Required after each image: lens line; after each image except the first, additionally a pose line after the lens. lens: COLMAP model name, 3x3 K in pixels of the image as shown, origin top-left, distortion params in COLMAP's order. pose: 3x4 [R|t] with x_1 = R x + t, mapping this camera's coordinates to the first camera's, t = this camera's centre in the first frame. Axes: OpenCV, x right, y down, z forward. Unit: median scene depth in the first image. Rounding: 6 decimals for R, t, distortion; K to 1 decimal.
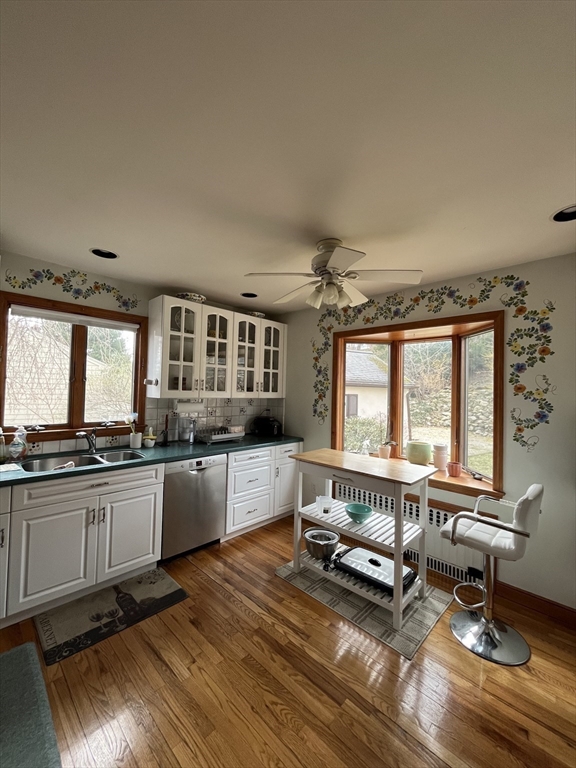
lens RADIAL K [[310.5, 0, 289.9], [0, 310.5, 385.5], [0, 0, 1]] dist [-0.003938, 0.000244]
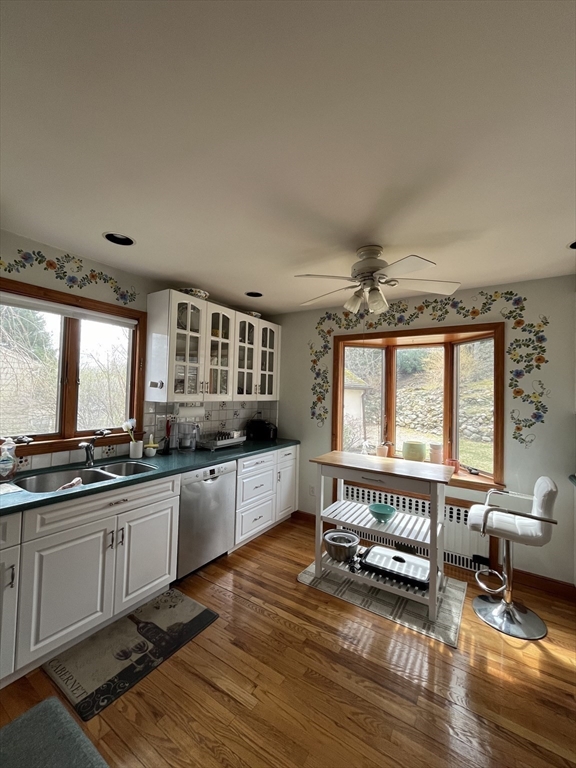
lens RADIAL K [[310.5, 0, 288.8], [0, 310.5, 385.3], [0, 0, 1]] dist [-0.003938, 0.000244]
pose [[0.982619, 0.003597, 0.185596, -0.282766], [-0.003328, 0.999993, -0.001764, -0.009937], [-0.185601, 0.001116, 0.982624, 0.045455]]
